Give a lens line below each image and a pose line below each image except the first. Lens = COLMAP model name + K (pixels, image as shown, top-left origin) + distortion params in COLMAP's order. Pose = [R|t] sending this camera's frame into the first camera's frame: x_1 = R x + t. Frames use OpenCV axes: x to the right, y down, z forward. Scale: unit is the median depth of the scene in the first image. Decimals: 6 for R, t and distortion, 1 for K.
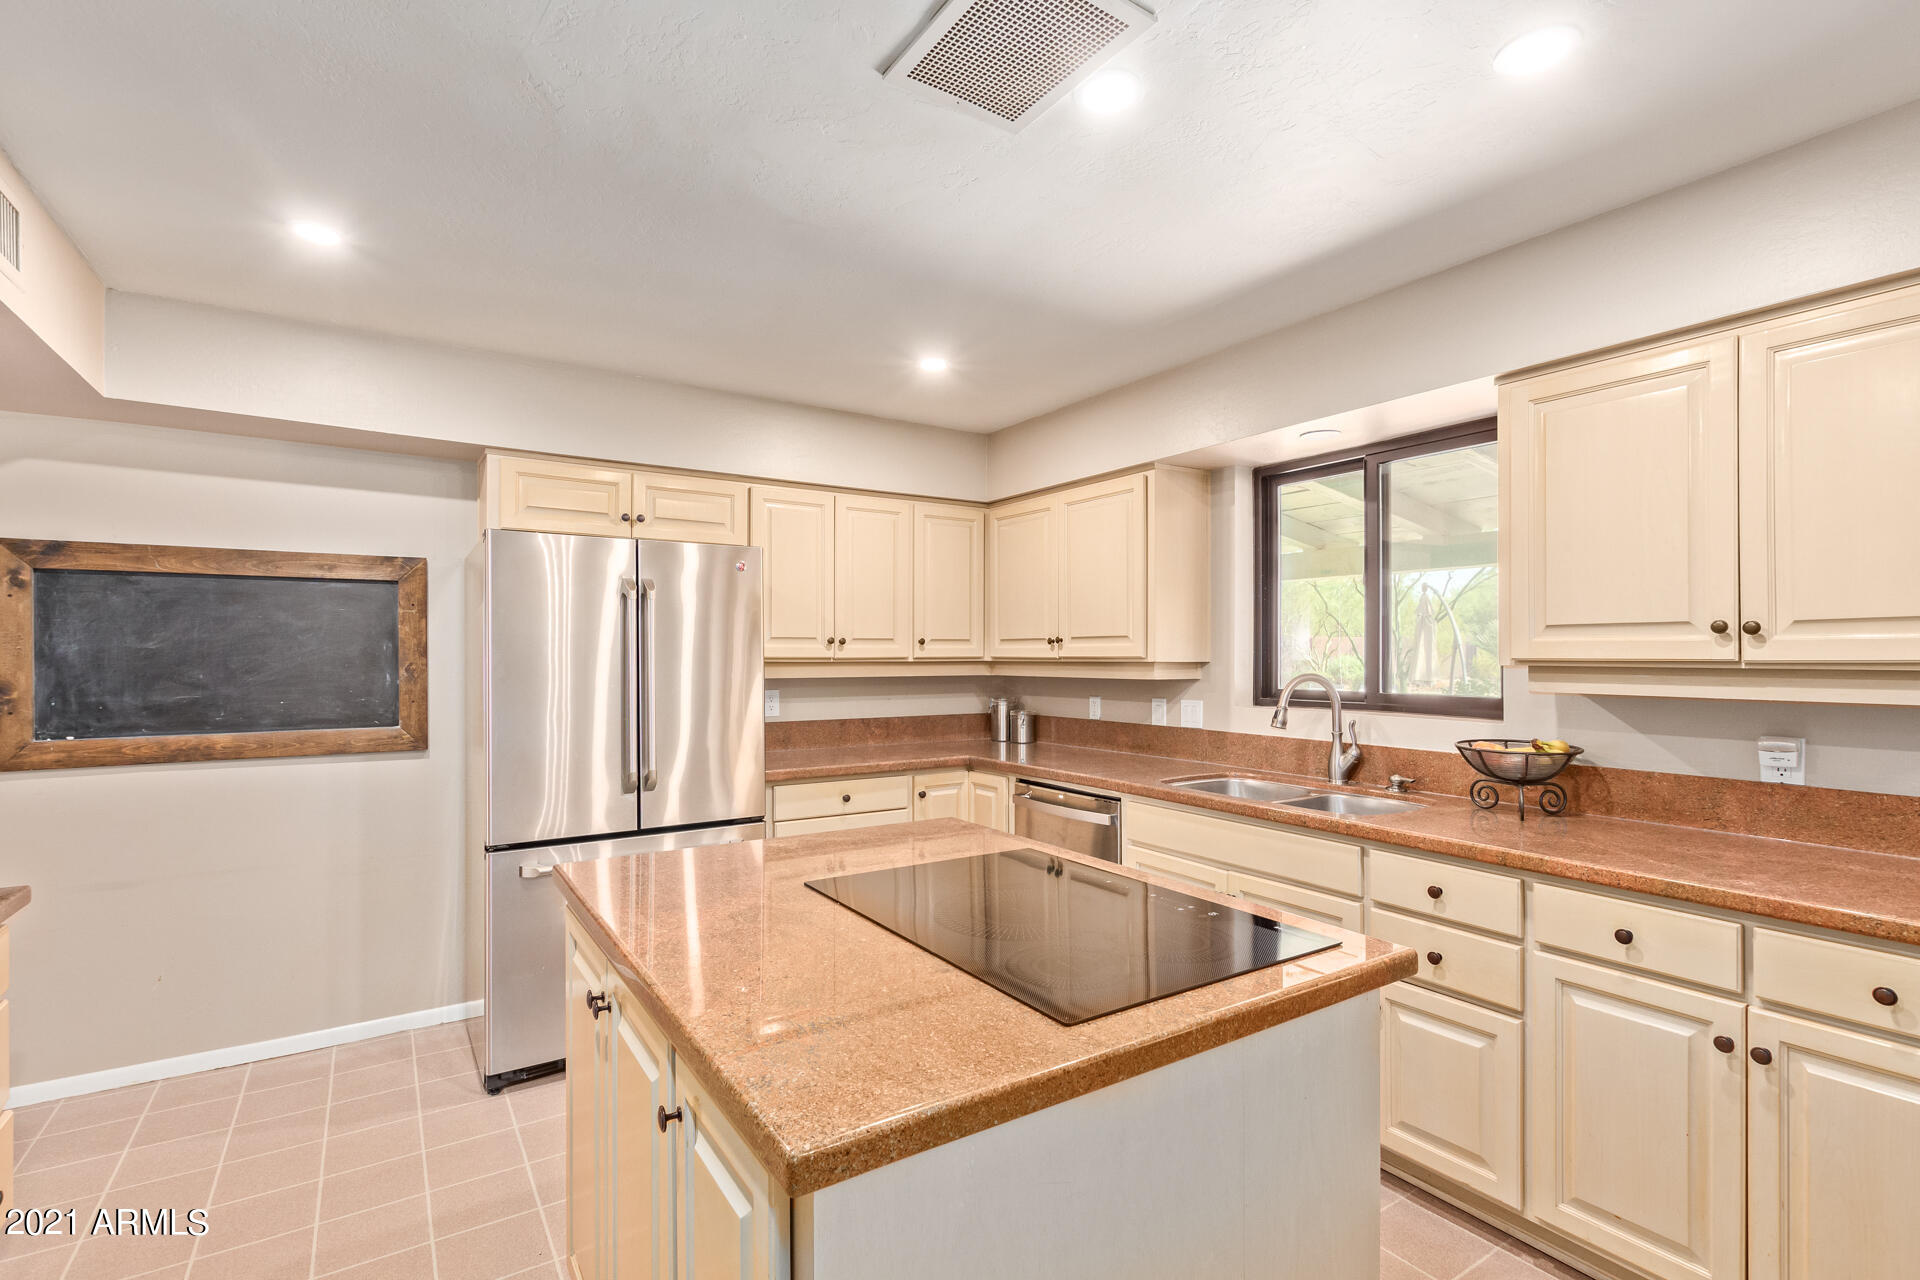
lens RADIAL K [[889.1, 0, 954.3], [0, 889.1, 643.6], [0, 0, 1]] dist [-0.003364, -0.001210]
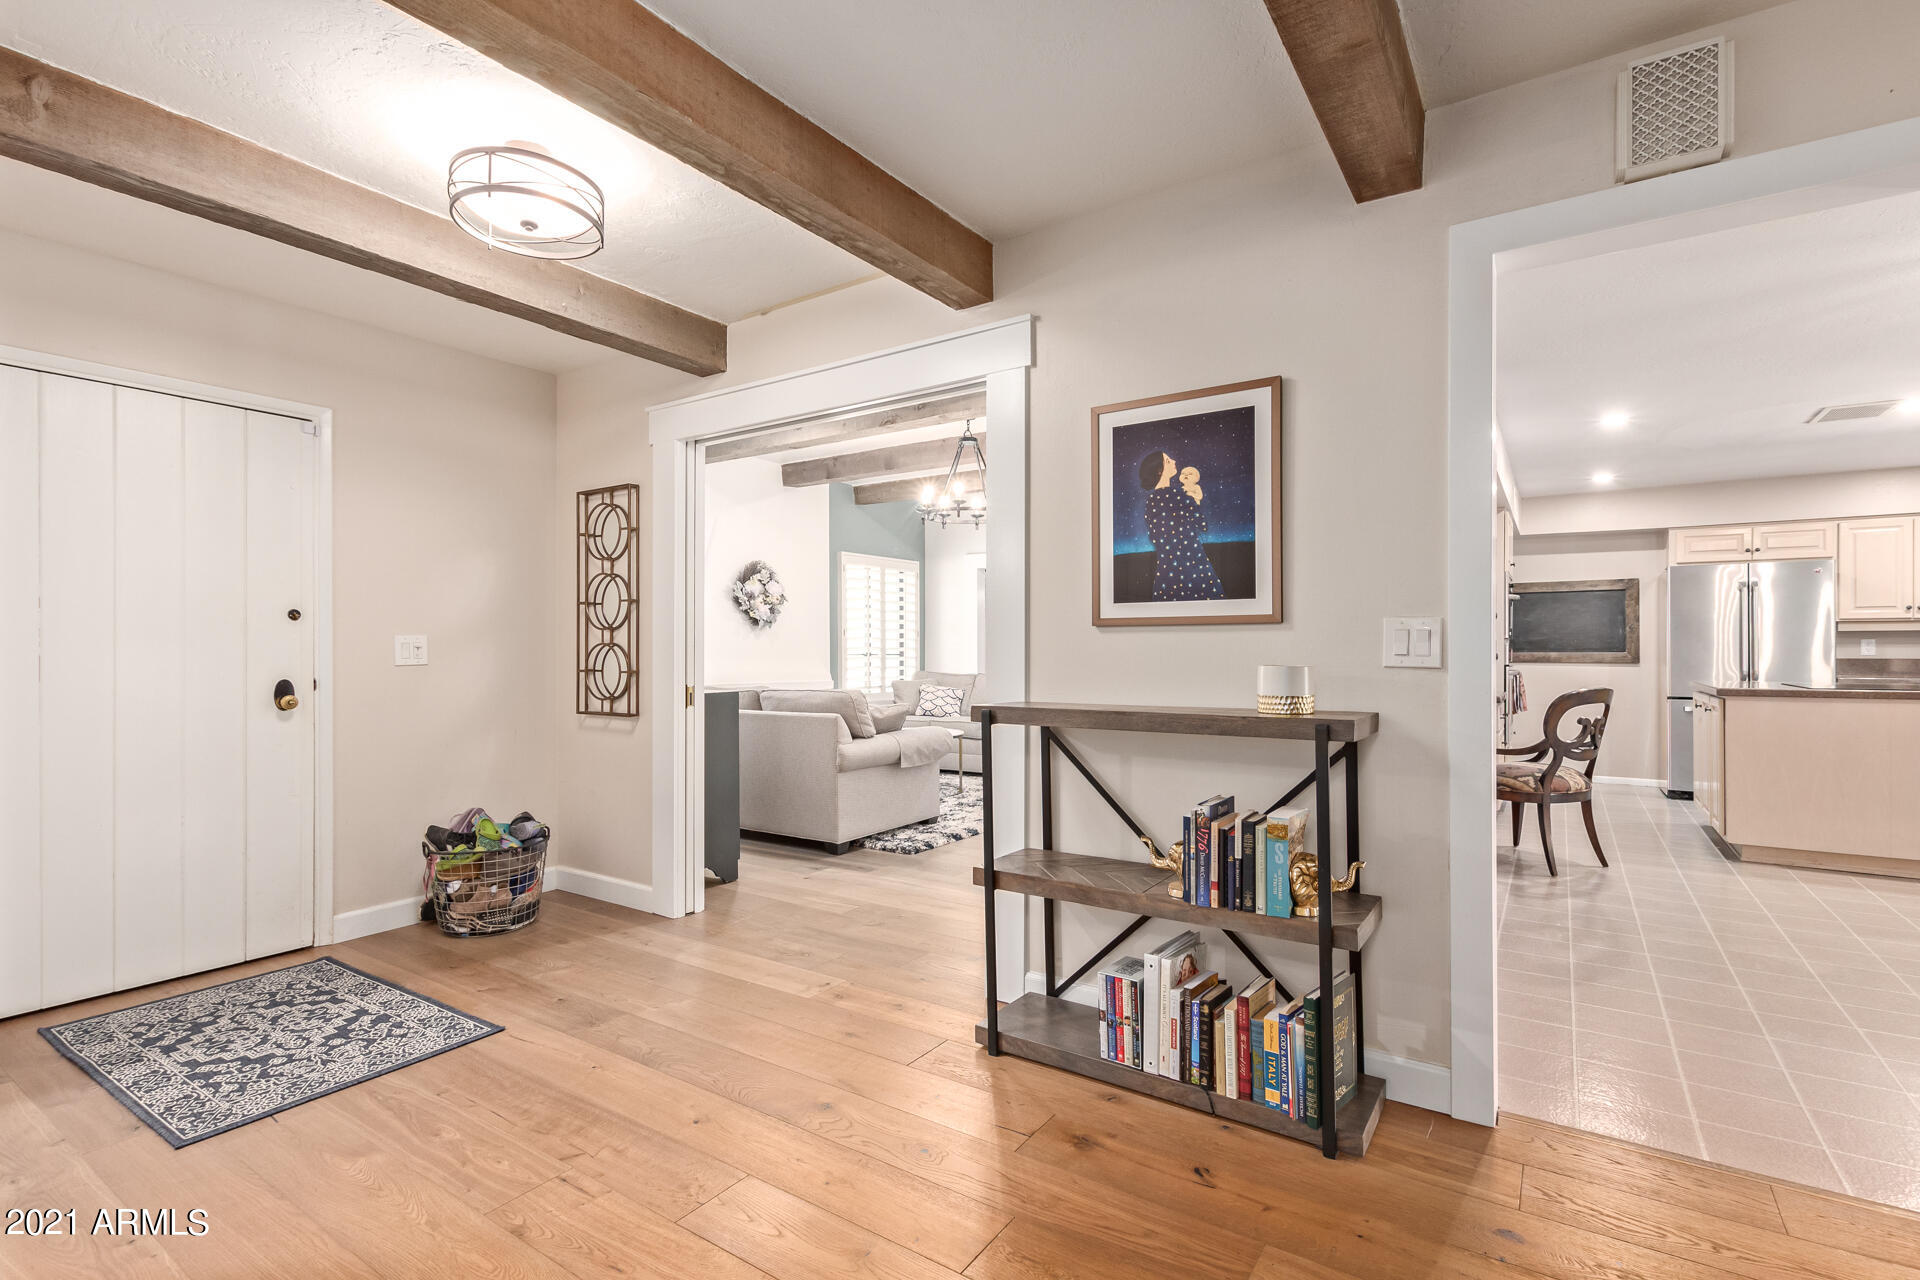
lens RADIAL K [[892.8, 0, 931.1], [0, 892.8, 657.7], [0, 0, 1]] dist [-0.001836, -0.000607]
pose [[0.373984, 0.007617, -0.927404, 0.858986], [0.012205, 0.999839, 0.013133, 0.055573], [0.927355, -0.016231, 0.373831, -1.560673]]
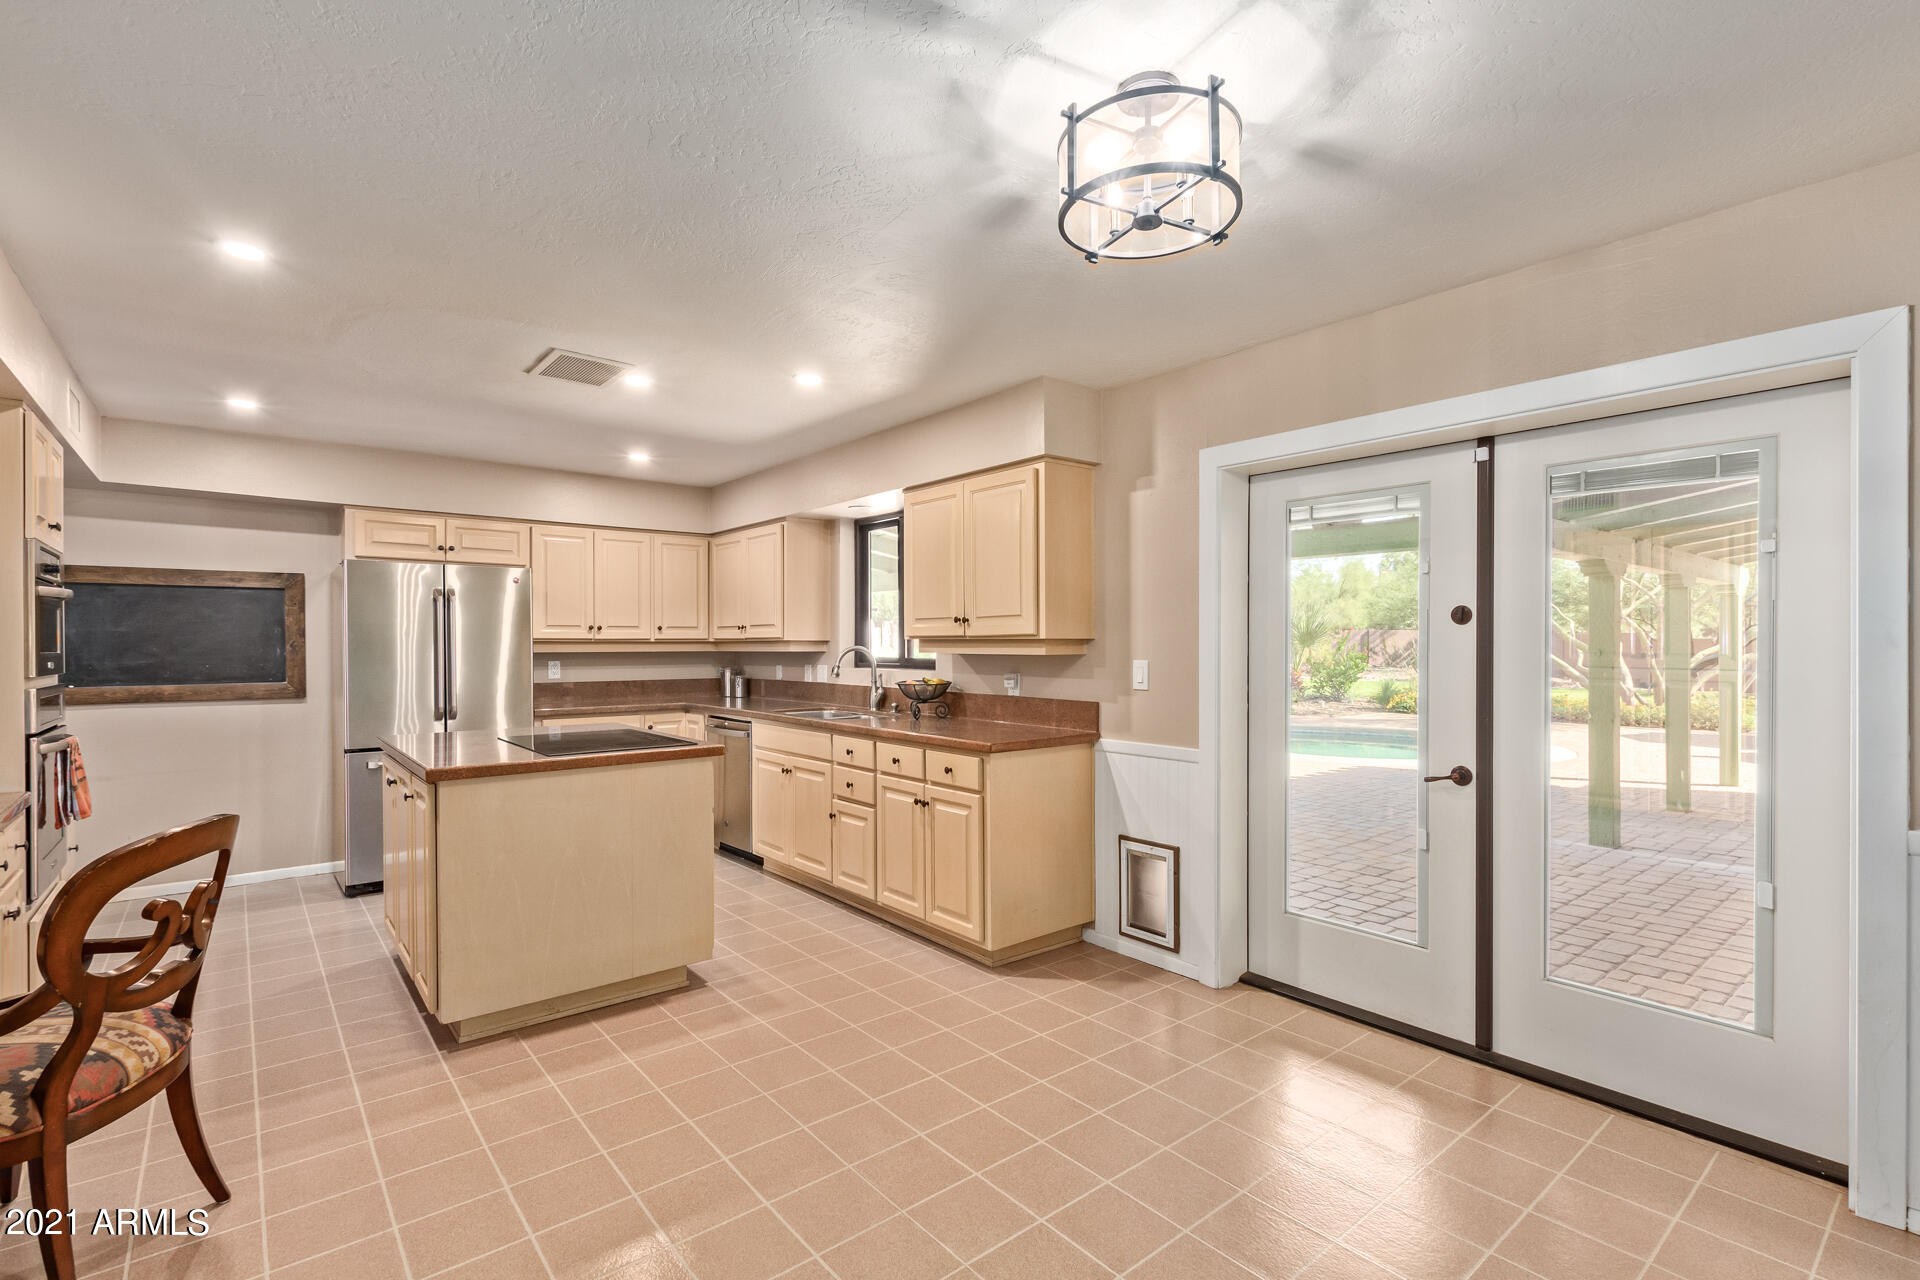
lens RADIAL K [[889.1, 0, 954.3], [0, 889.1, 643.6], [0, 0, 1]] dist [-0.003364, -0.001210]
pose [[0.994104, -0.001498, 0.108418, 0.373389], [0.000226, 0.999931, 0.011738, 0.007998], [-0.108428, -0.011645, 0.994036, -0.677309]]
